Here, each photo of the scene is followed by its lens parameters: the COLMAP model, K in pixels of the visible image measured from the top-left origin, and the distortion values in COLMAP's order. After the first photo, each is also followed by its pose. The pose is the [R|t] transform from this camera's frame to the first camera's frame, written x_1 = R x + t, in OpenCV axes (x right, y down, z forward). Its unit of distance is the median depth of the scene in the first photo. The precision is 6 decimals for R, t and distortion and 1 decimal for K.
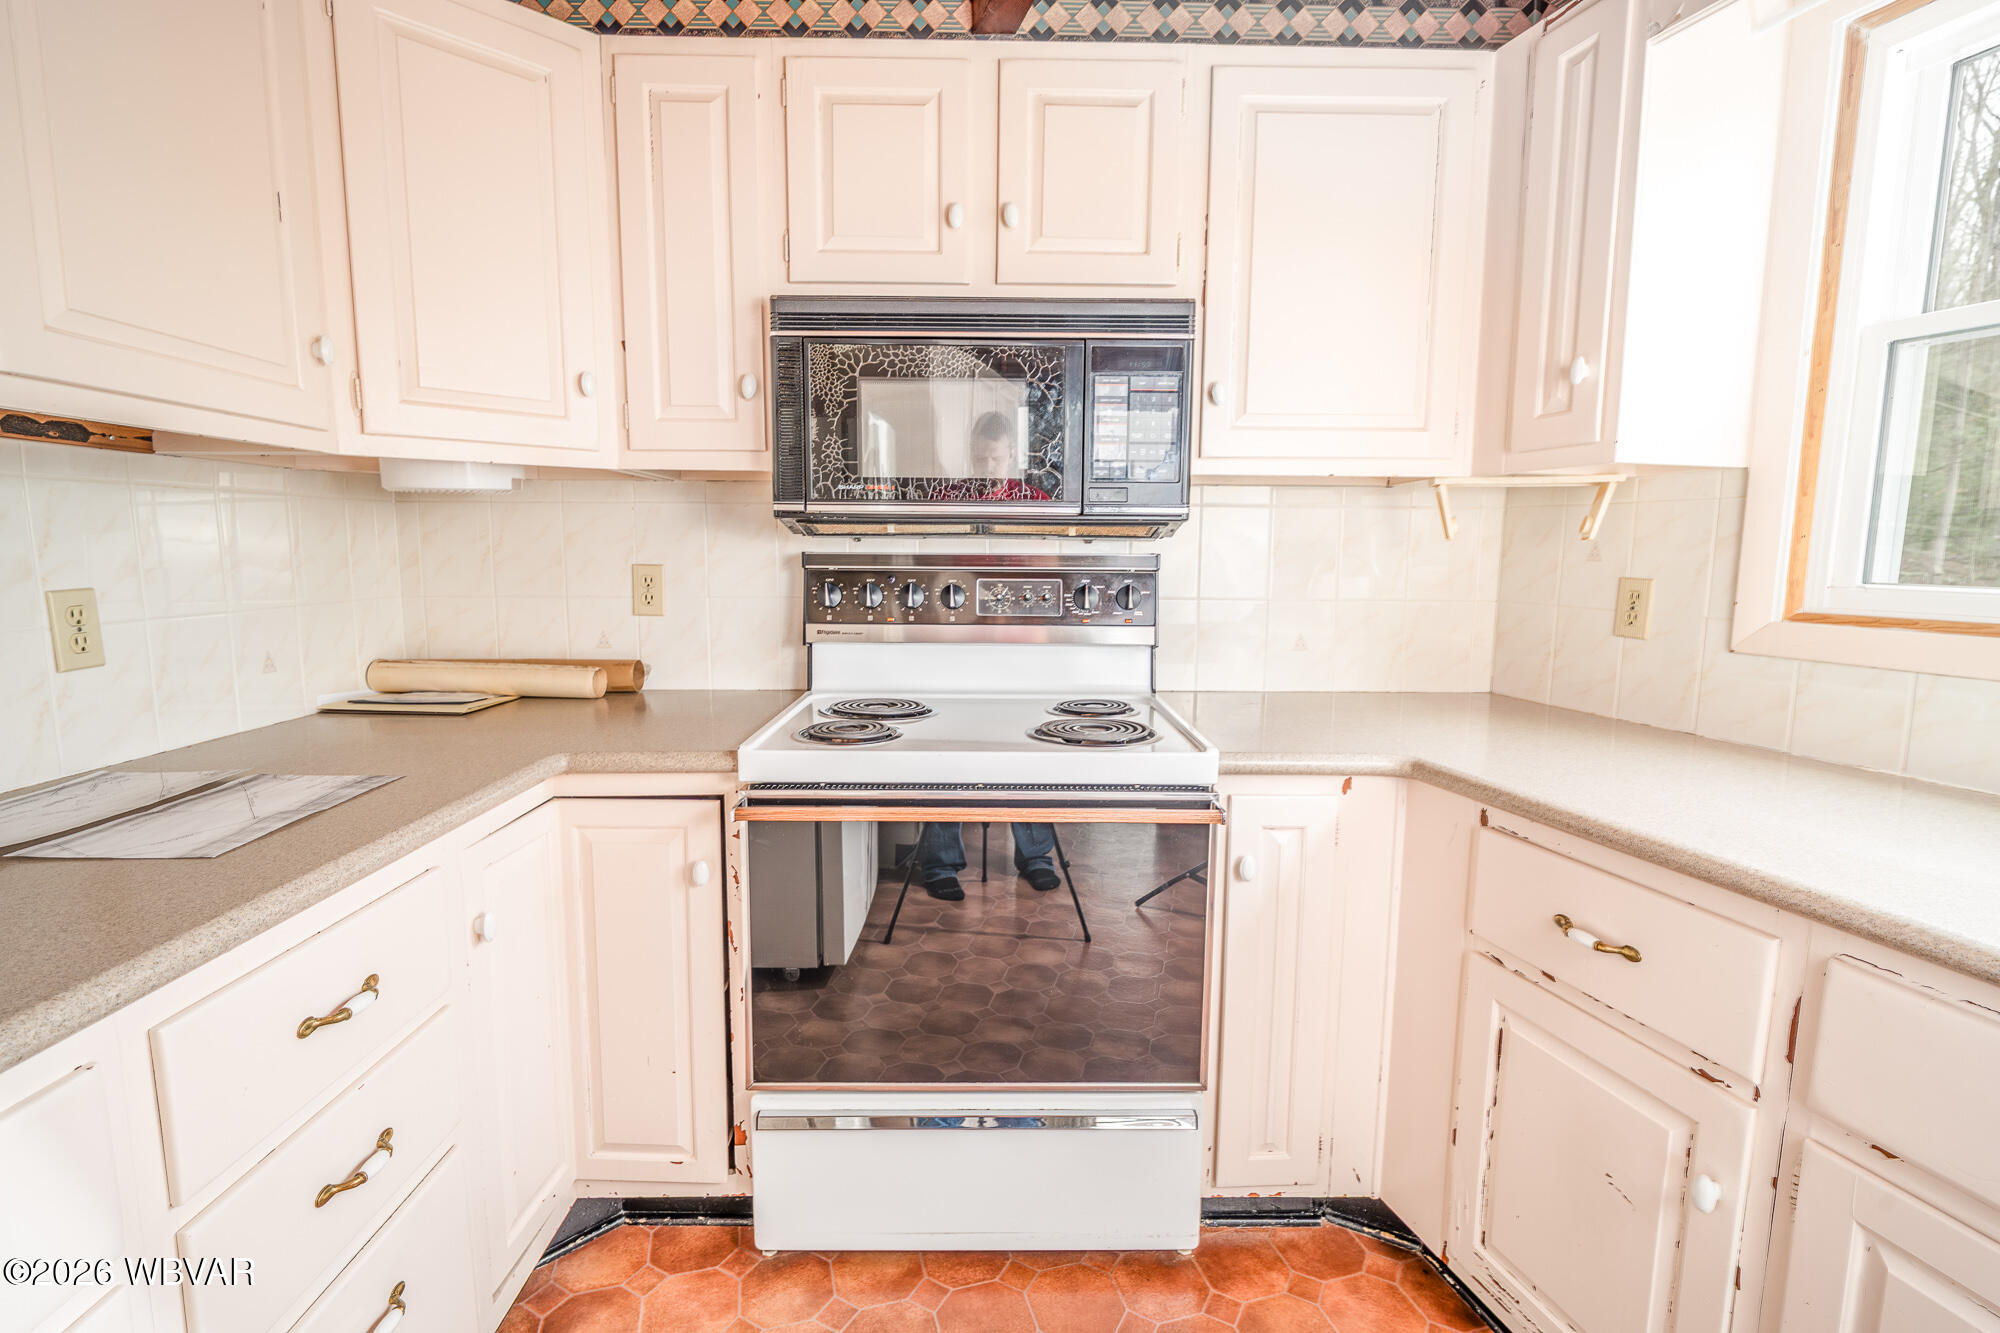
lens RADIAL K [[924.4, 0, 1001.9], [0, 924.4, 663.1], [0, 0, 1]] dist [-0.008431, 0.001305]
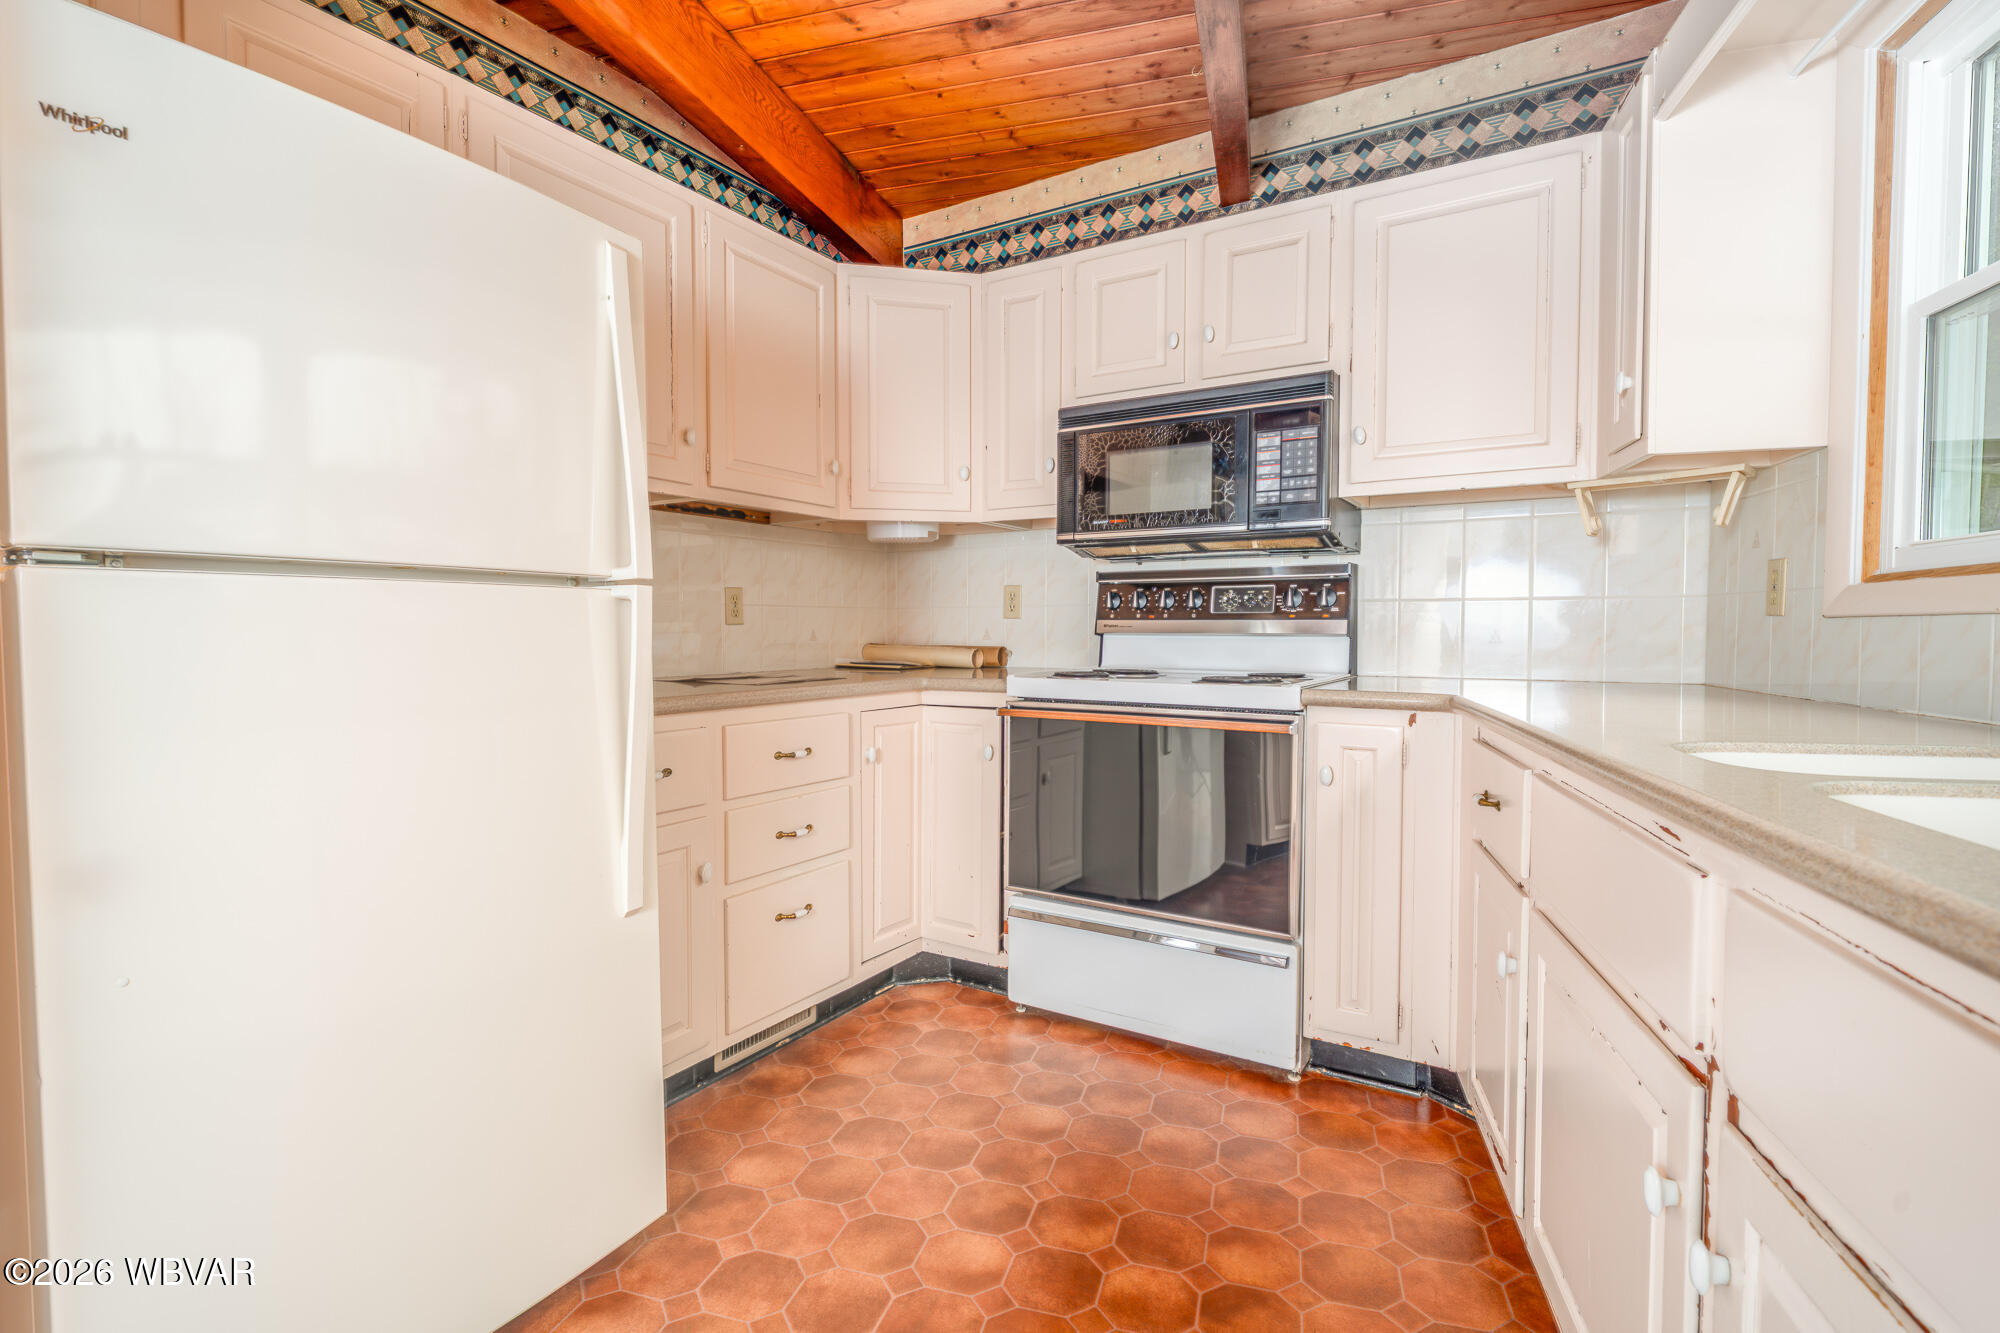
lens RADIAL K [[961.4, 0, 1005.5], [0, 961.4, 666.3], [0, 0, 1]] dist [-0.004125, -0.001370]
pose [[0.842727, 0.012997, -0.538183, 0.573164], [-0.062729, 0.995269, -0.074190, 0.180007], [0.534673, 0.096282, 0.839556, -0.415708]]
